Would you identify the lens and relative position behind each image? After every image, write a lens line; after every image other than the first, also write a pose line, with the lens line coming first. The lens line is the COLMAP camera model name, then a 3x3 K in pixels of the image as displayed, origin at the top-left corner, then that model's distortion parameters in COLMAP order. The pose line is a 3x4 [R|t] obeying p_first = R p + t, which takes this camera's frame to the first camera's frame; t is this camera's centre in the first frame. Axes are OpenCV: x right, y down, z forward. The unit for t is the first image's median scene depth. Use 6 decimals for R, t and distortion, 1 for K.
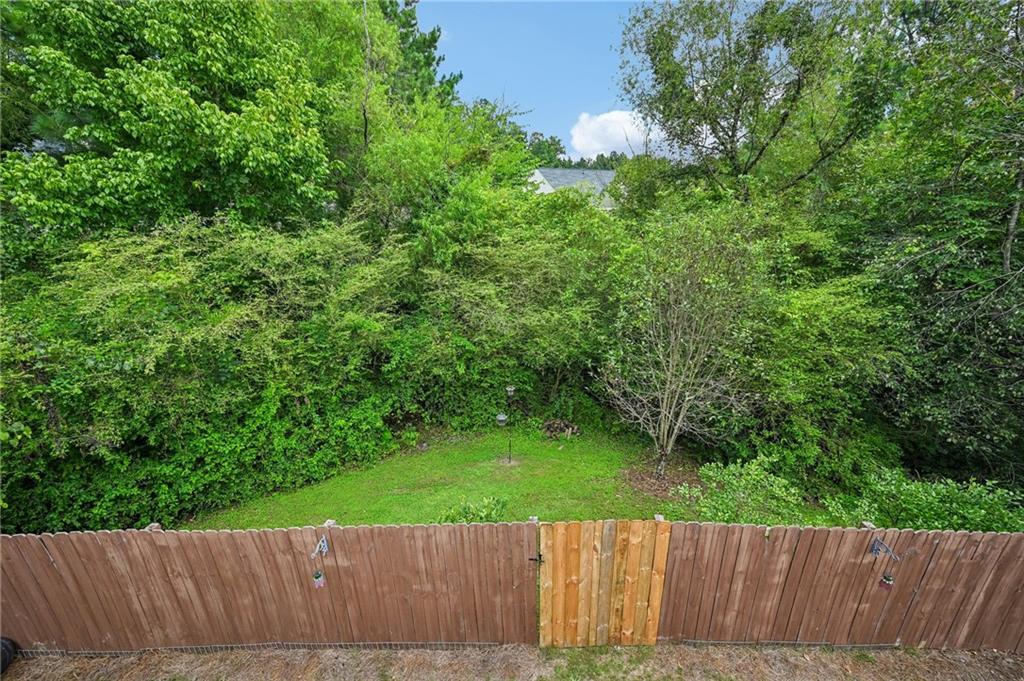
lens RADIAL K [[398.6, 0, 512.3], [0, 398.6, 336.6], [0, 0, 1]] dist [0.001167, -0.000266]
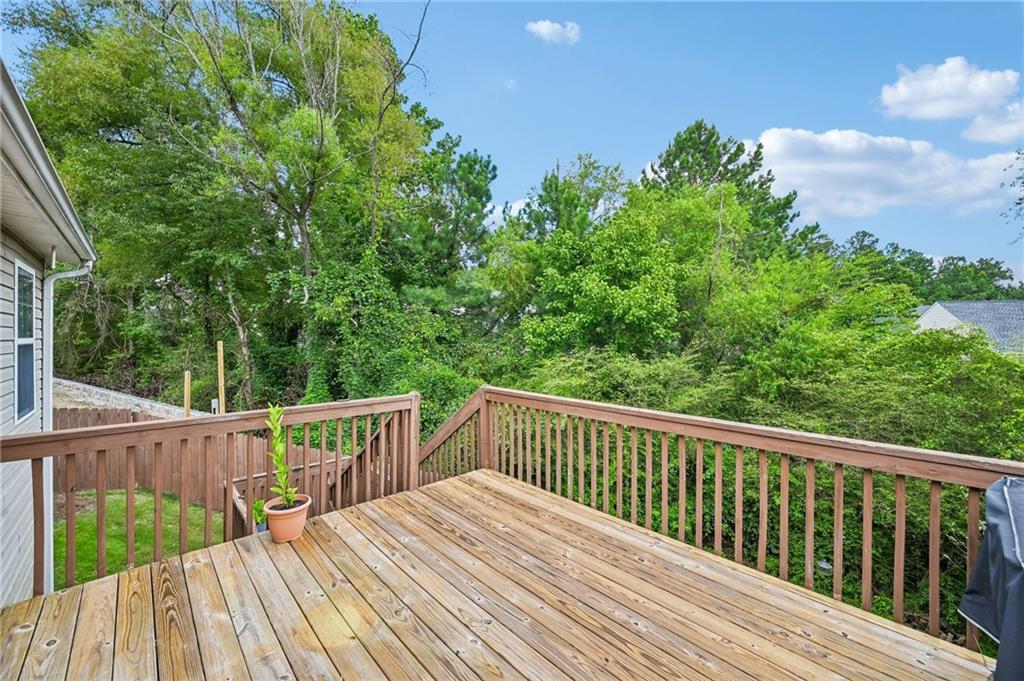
lens RADIAL K [[398.6, 0, 510.2], [0, 398.6, 339.5], [0, 0, 1]] dist [0.001167, -0.000266]
pose [[0.700252, 0.014142, -0.713755, 0.120189], [-0.240151, 0.946202, -0.216861, 0.088295], [0.672290, 0.323267, 0.665976, -0.281515]]
